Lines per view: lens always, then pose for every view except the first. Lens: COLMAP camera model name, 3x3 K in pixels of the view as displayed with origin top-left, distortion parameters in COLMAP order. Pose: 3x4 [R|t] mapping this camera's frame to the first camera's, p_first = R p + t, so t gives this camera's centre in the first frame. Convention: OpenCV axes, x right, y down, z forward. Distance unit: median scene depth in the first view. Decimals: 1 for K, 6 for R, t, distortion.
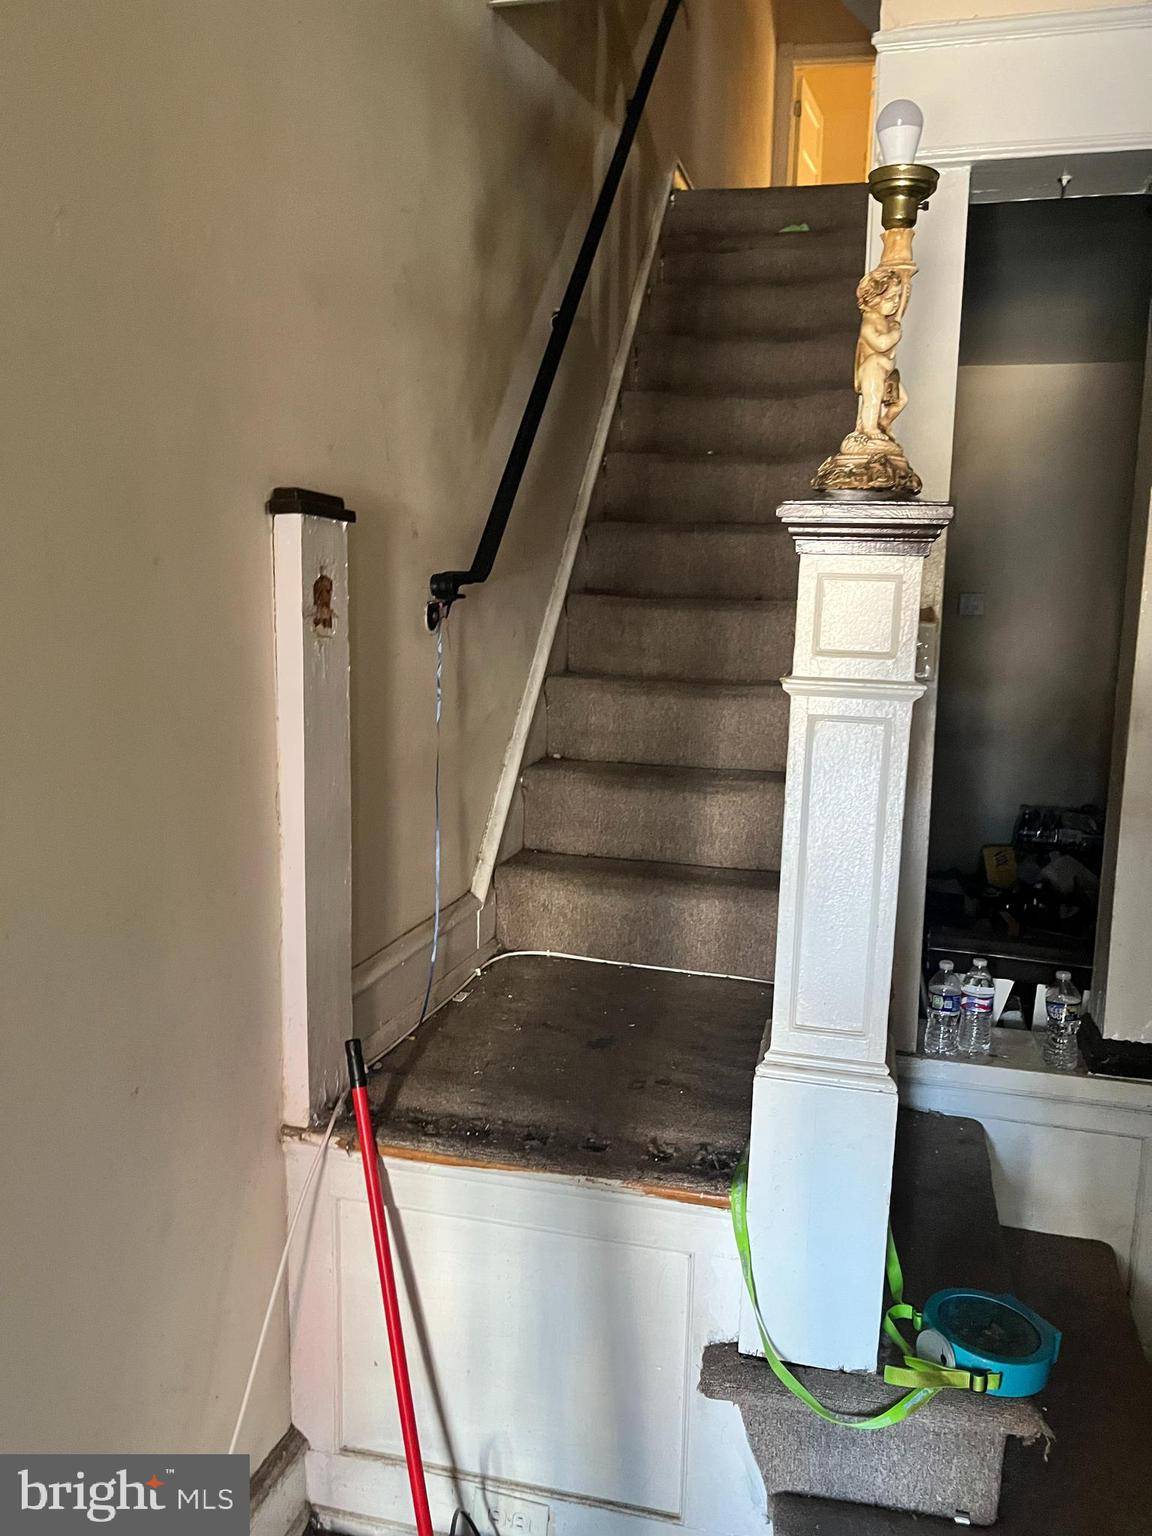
lens RADIAL K [[1170.3, 0, 574.9], [0, 1170.3, 802.9], [0, 0, 1]] dist [0.107951, -0.154162]
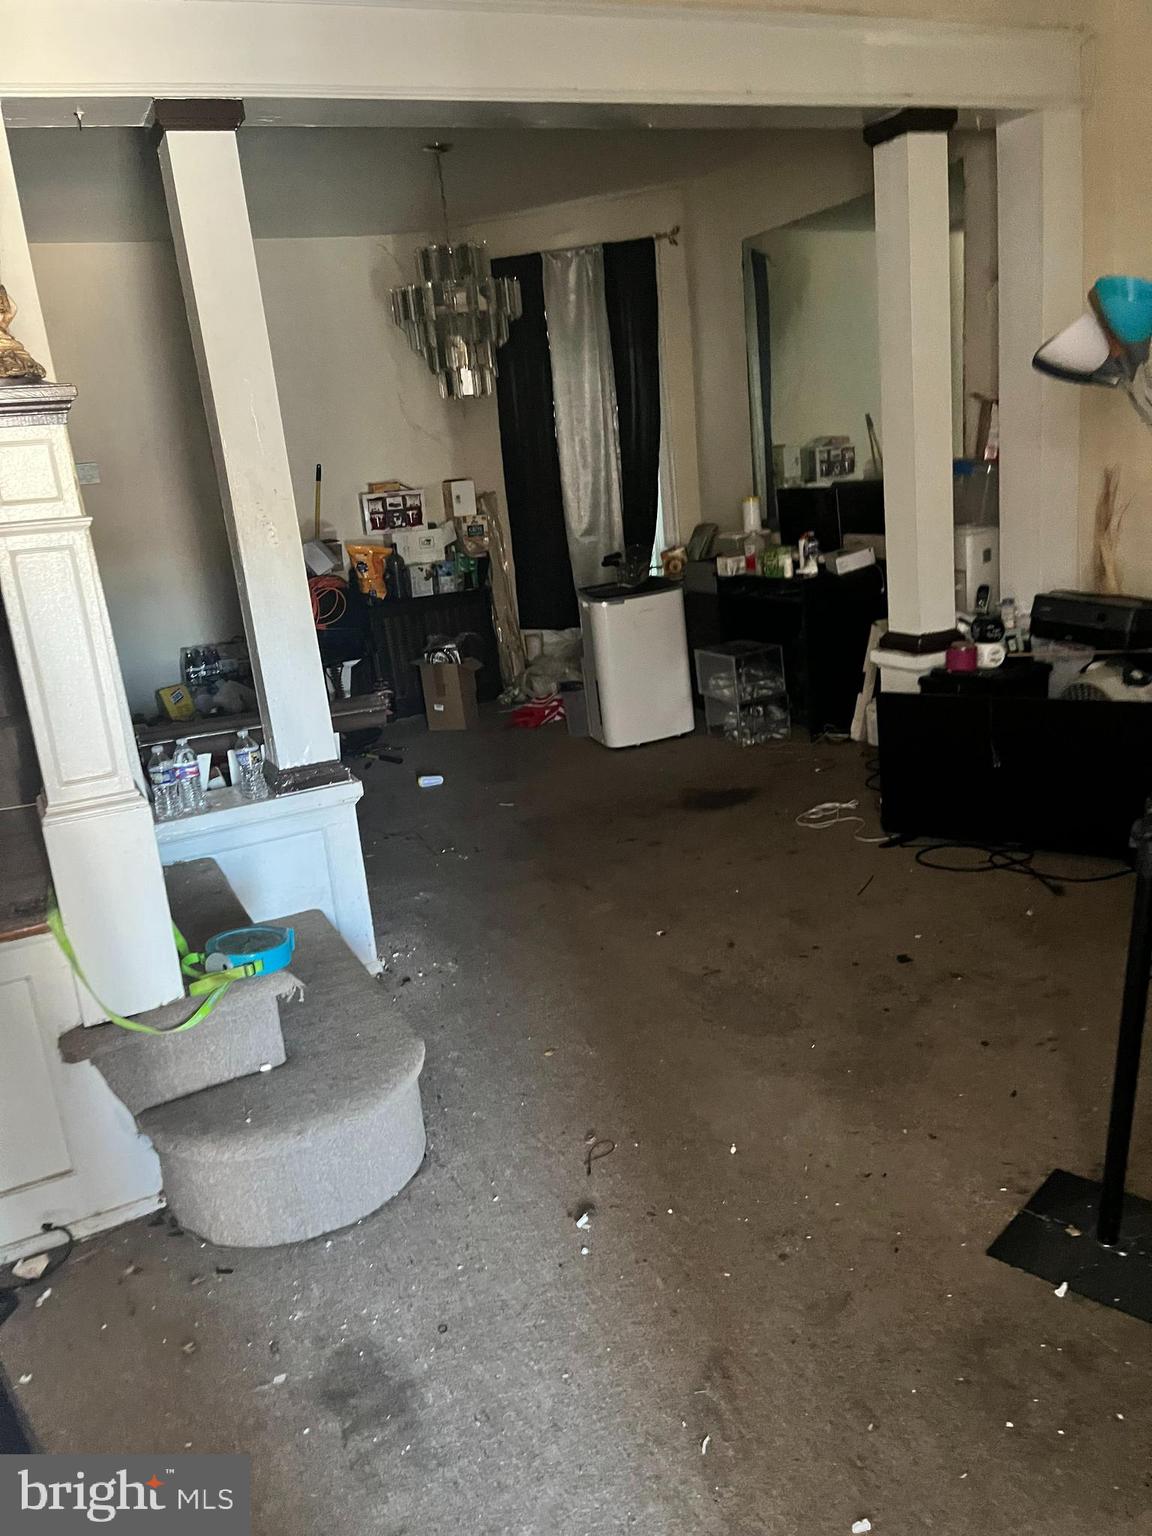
lens RADIAL K [[1242.6, 0, 576.0], [0, 1242.6, 768.0], [0, 0, 1]] dist [-0.002329, -0.002370]
pose [[0.762048, -0.256443, 0.594576, -0.199211], [0.220009, 0.966150, 0.134726, 0.107686], [-0.608998, 0.028144, 0.792672, -0.464538]]
